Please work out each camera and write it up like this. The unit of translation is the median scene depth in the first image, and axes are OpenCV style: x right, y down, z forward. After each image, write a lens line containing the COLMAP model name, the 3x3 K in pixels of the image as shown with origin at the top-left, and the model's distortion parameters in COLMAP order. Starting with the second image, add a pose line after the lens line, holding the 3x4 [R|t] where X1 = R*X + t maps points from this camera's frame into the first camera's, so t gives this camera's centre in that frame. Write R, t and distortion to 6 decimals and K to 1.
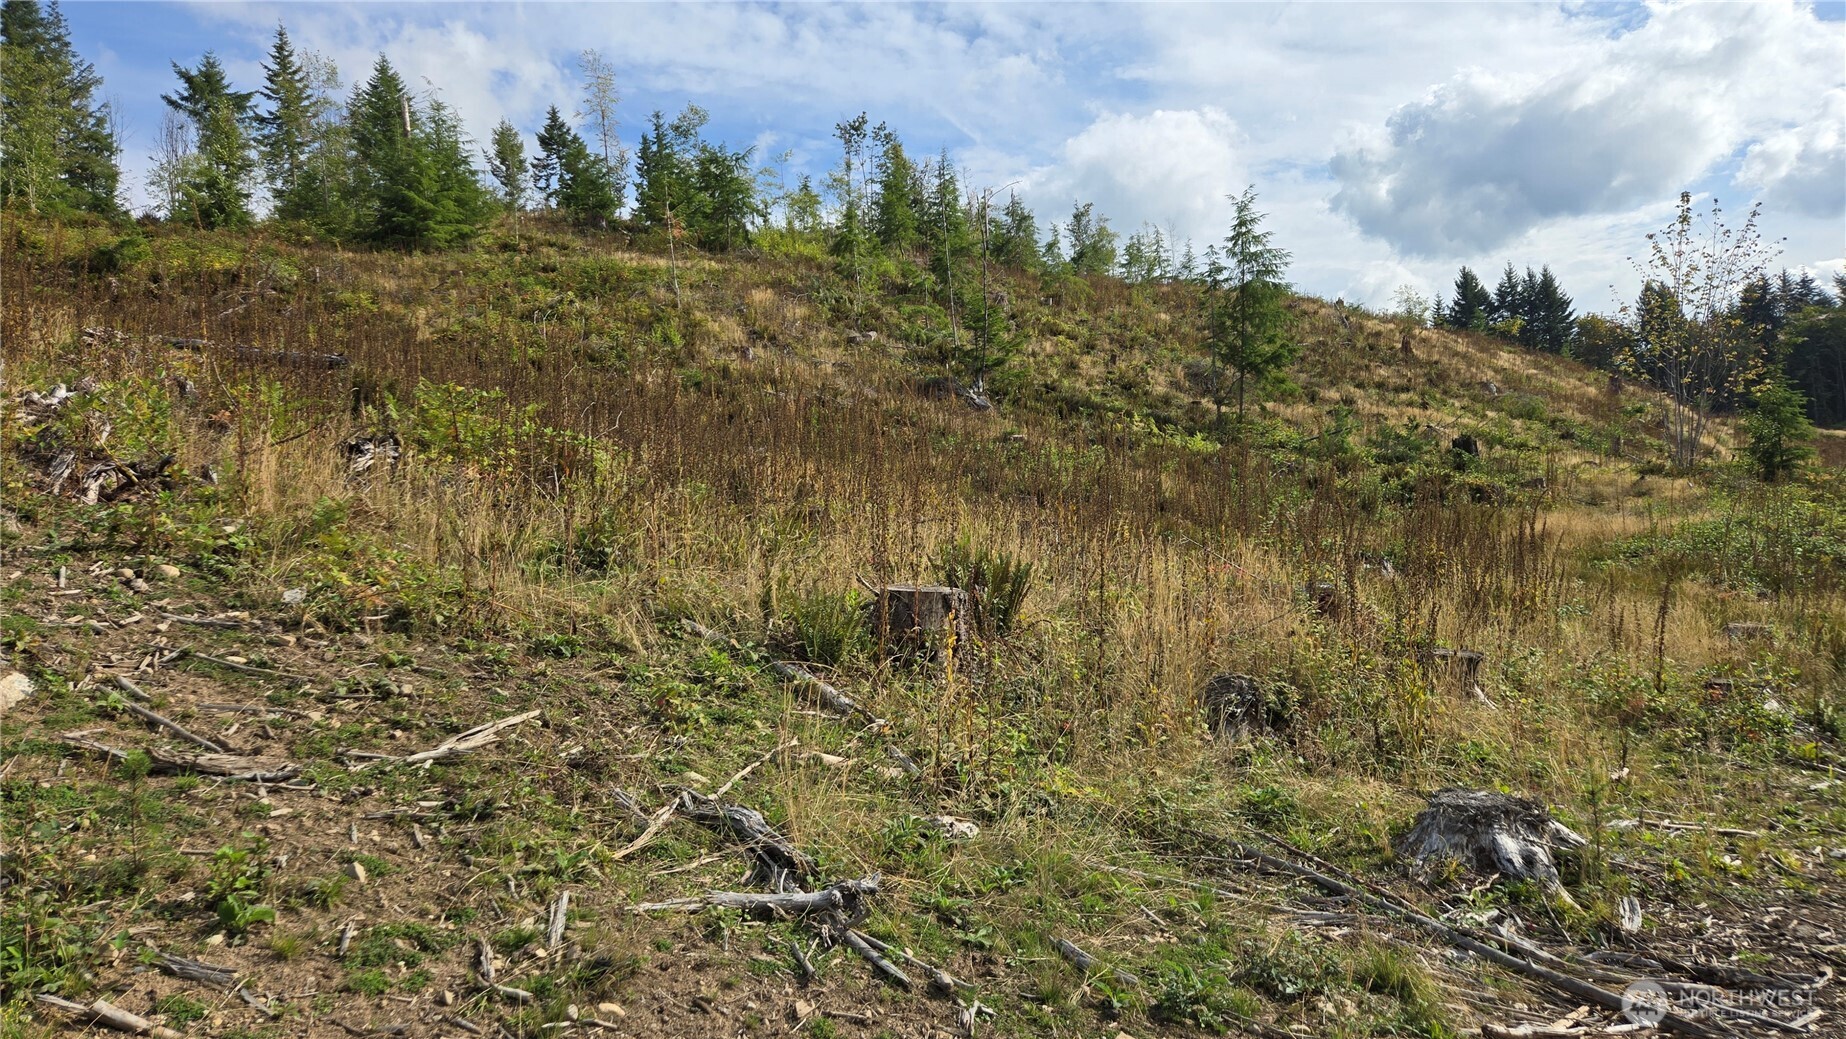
lens RADIAL K [[1217.6, 0, 907.6], [0, 1217.6, 519.3], [0, 0, 1]] dist [0.085136, -0.060019]
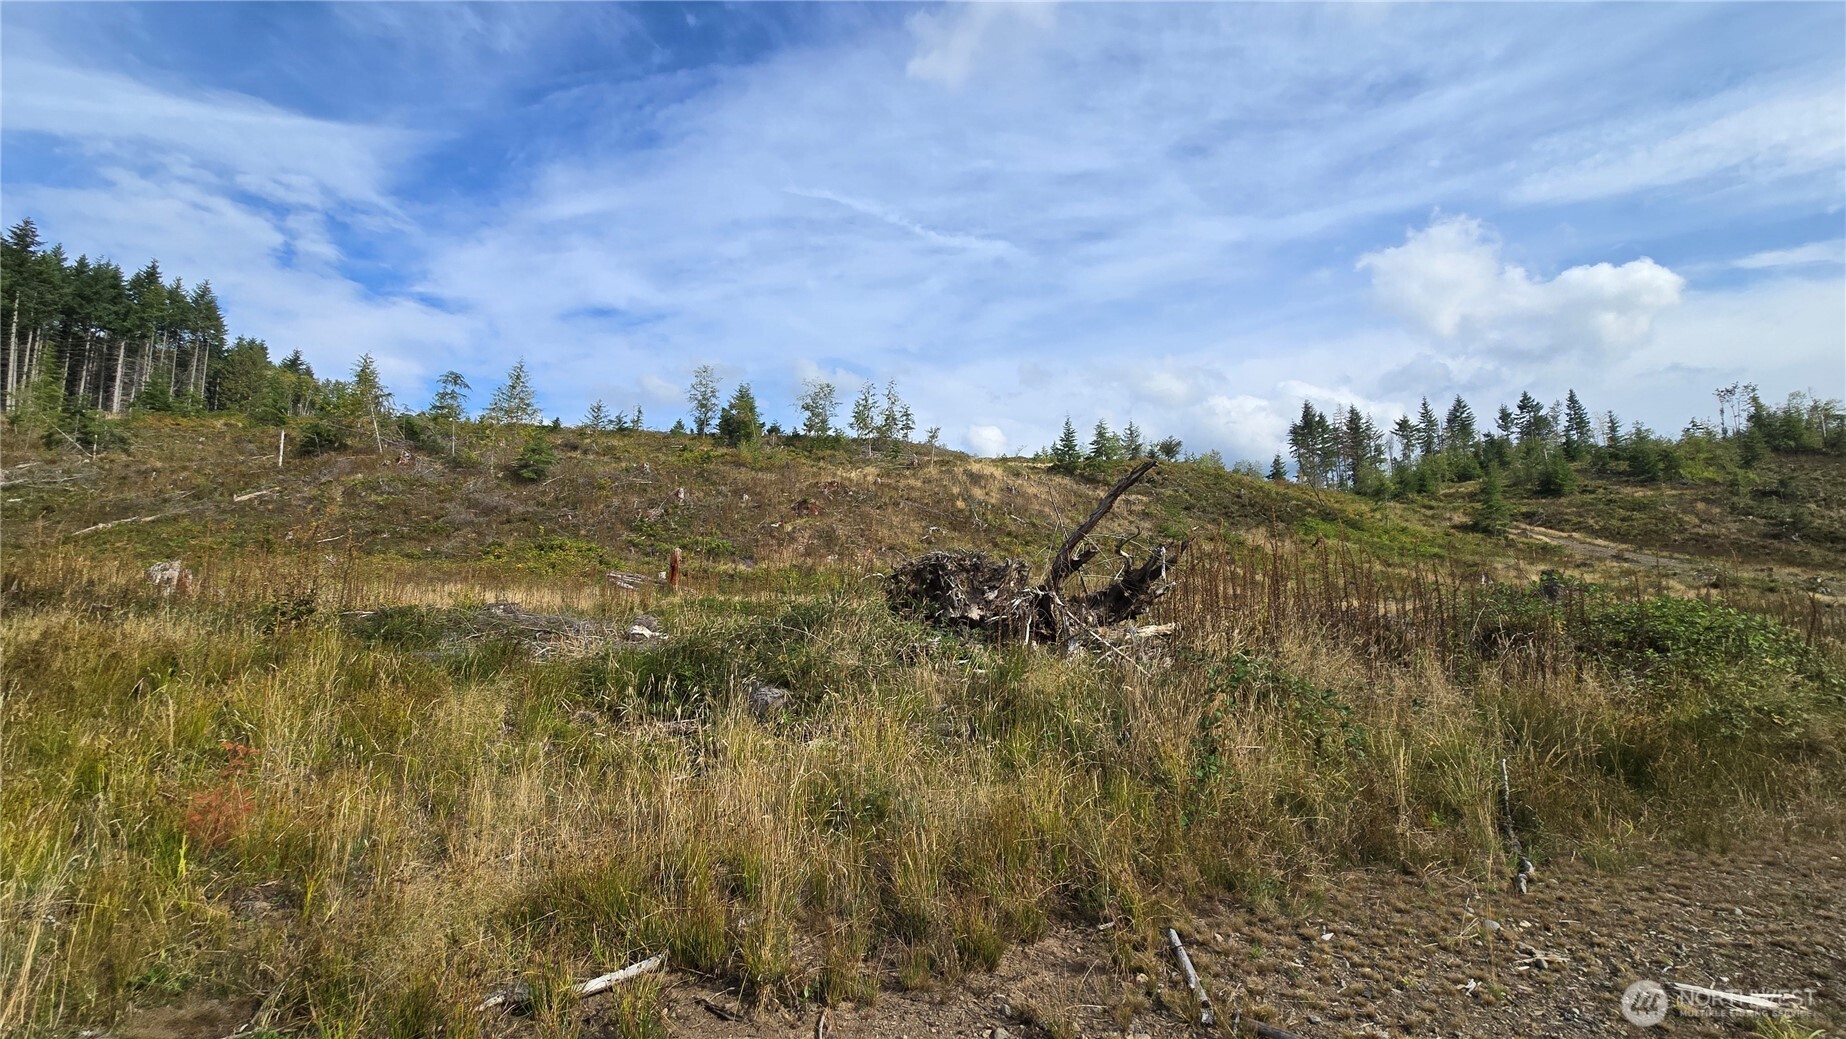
lens RADIAL K [[750.2, 0, 921.0], [0, 750.2, 513.1], [0, 0, 1]] dist [0.000098, 0.000593]
pose [[0.655045, -0.047762, -0.754079, 0.033210], [-0.019160, 0.996629, -0.079769, 0.044070], [0.755347, 0.066701, 0.651922, -1.948270]]
